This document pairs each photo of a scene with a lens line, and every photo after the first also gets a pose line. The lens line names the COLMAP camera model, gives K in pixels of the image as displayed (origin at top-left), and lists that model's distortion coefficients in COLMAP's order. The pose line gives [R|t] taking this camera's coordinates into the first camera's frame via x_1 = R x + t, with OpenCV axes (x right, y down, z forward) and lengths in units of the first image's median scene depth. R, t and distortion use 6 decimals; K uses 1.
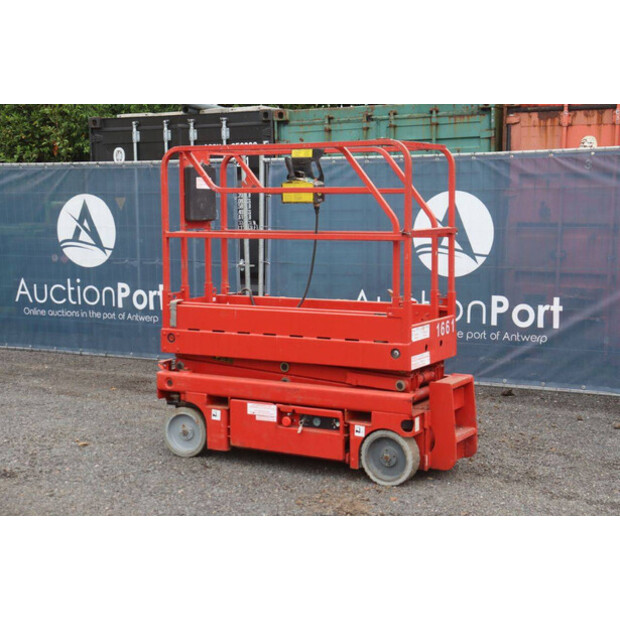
lens RADIAL K [[1055.3, 0, 305.9], [0, 1055.3, 313.4], [0, 0, 1]] dist [0.221060, 0.000000]
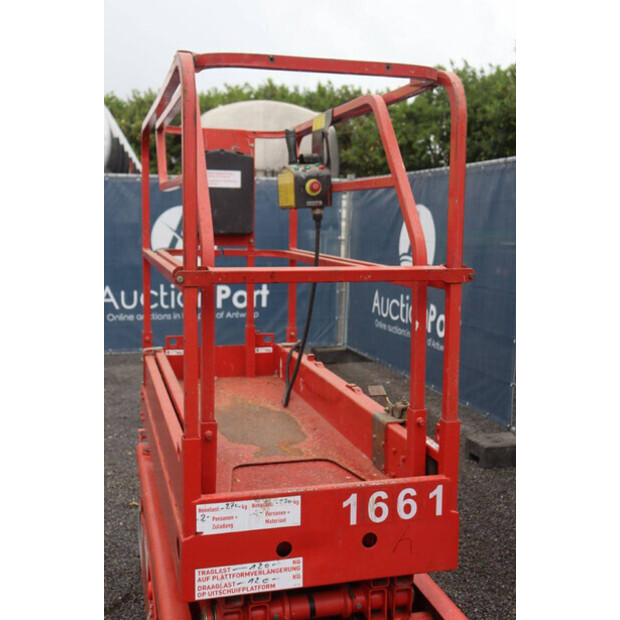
lens RADIAL K [[751.9, 0, 309.4], [0, 751.9, 313.0], [0, 0, 1]] dist [0.024078, 0.000000]
pose [[0.704527, 0.107277, -0.701523, 0.299938], [-0.094110, 0.993901, 0.057475, -0.074044], [0.703410, 0.025528, 0.710326, 0.737581]]
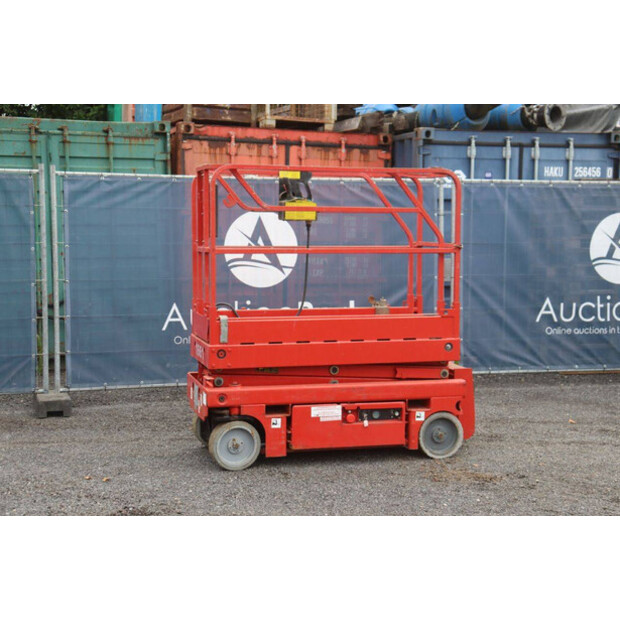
lens RADIAL K [[1055.3, 0, 305.1], [0, 1055.3, 305.5], [0, 0, 1]] dist [0.221060, 0.000000]
pose [[0.704363, -0.049492, 0.708113, -0.796894], [0.065483, 0.997843, 0.004606, -0.022708], [-0.706813, 0.043125, 0.706084, 0.239289]]
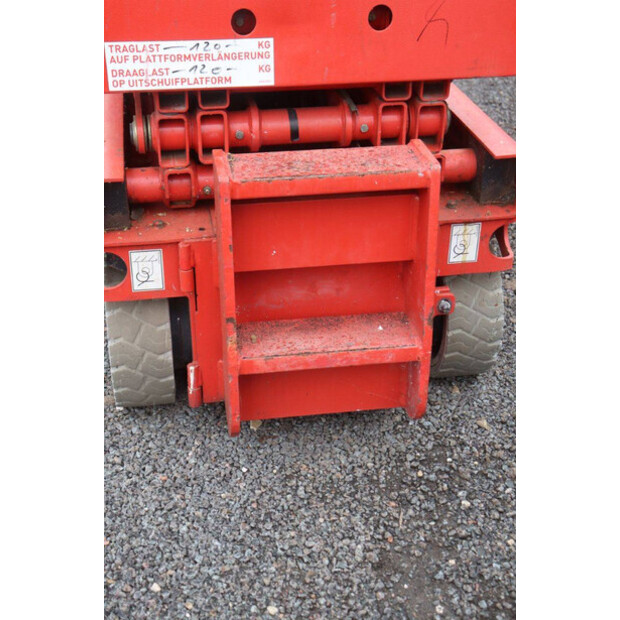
lens RADIAL K [[929.8, 0, 307.5], [0, 929.8, 305.2], [0, 0, 1]] dist [0.090027, 0.000000]
pose [[0.632052, 0.390399, -0.669402, 0.292694], [-0.095674, 0.896531, 0.432526, -0.007516], [0.768998, -0.209334, 0.604005, 0.794190]]
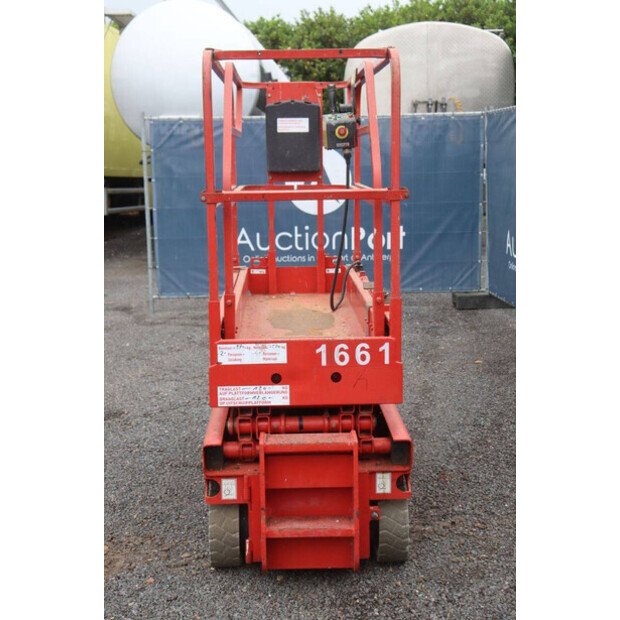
lens RADIAL K [[929.8, 0, 306.0], [0, 929.8, 308.0], [0, 0, 1]] dist [0.090027, 0.000000]
pose [[0.513659, 0.140734, -0.846374, 0.551913], [-0.081993, 0.989993, 0.114853, -0.070491], [0.854068, 0.010401, 0.520058, 0.674056]]
